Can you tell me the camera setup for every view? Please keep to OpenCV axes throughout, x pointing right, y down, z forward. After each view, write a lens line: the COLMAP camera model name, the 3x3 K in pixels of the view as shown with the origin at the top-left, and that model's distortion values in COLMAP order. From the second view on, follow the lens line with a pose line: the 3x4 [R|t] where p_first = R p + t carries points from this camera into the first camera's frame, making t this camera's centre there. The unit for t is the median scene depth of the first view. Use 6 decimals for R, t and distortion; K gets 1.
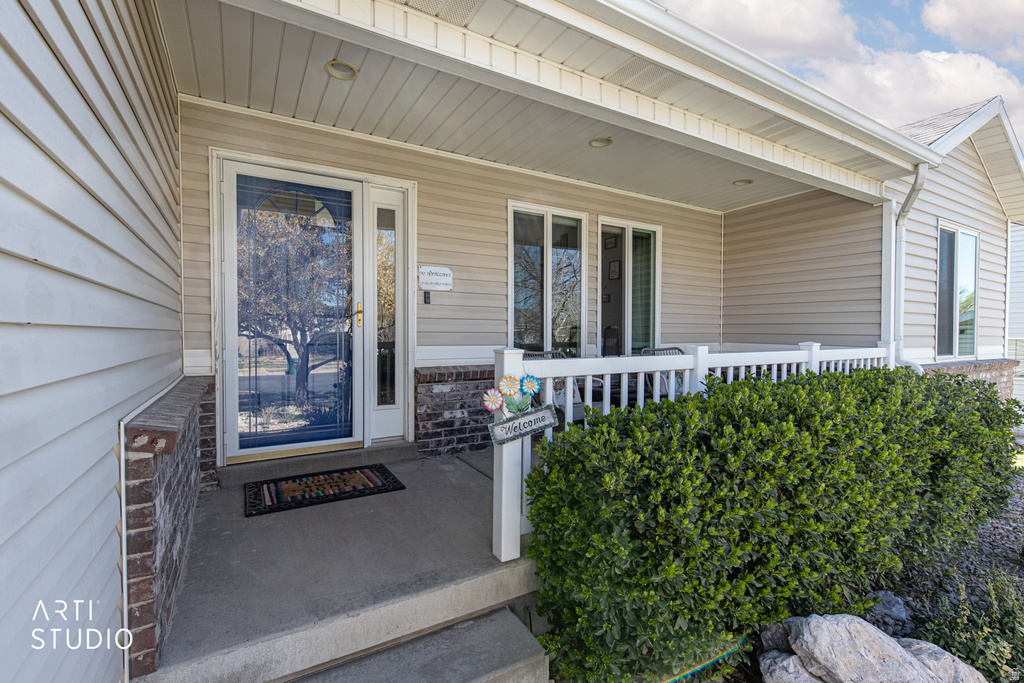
lens RADIAL K [[480.1, 0, 517.6], [0, 480.1, 338.5], [0, 0, 1]] dist [0.006100, -0.000466]
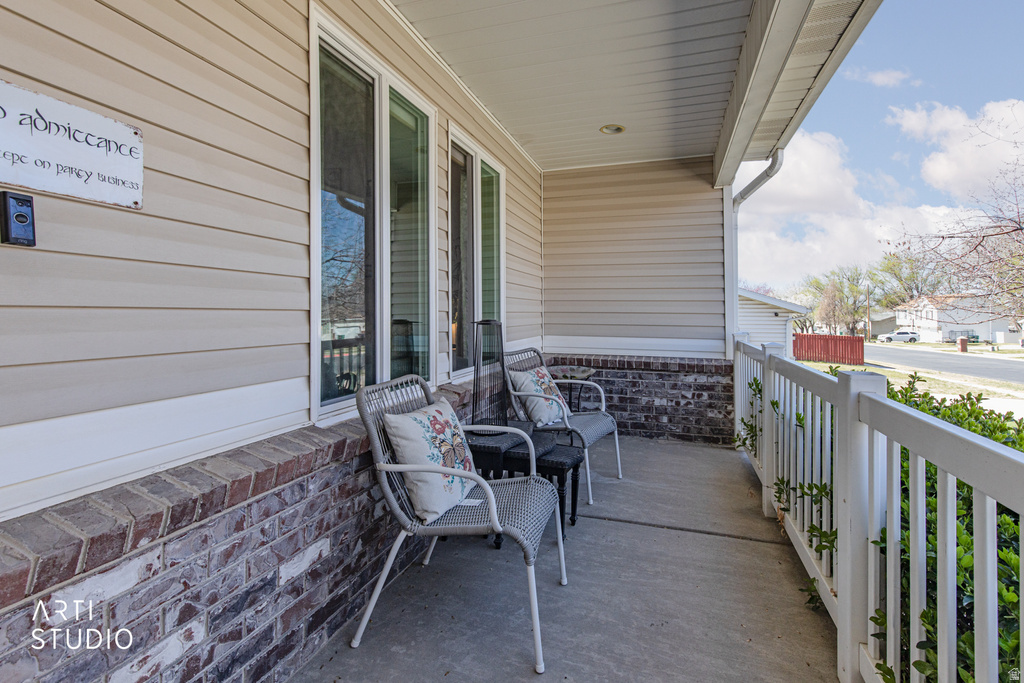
lens RADIAL K [[480.1, 0, 541.4], [0, 480.1, 308.4], [0, 0, 1]] dist [0.006100, -0.000466]
pose [[0.732960, 0.004140, 0.680260, -0.152215], [0.013302, 0.999703, -0.020417, -0.031505], [-0.680142, 0.024013, 0.732687, 0.619132]]
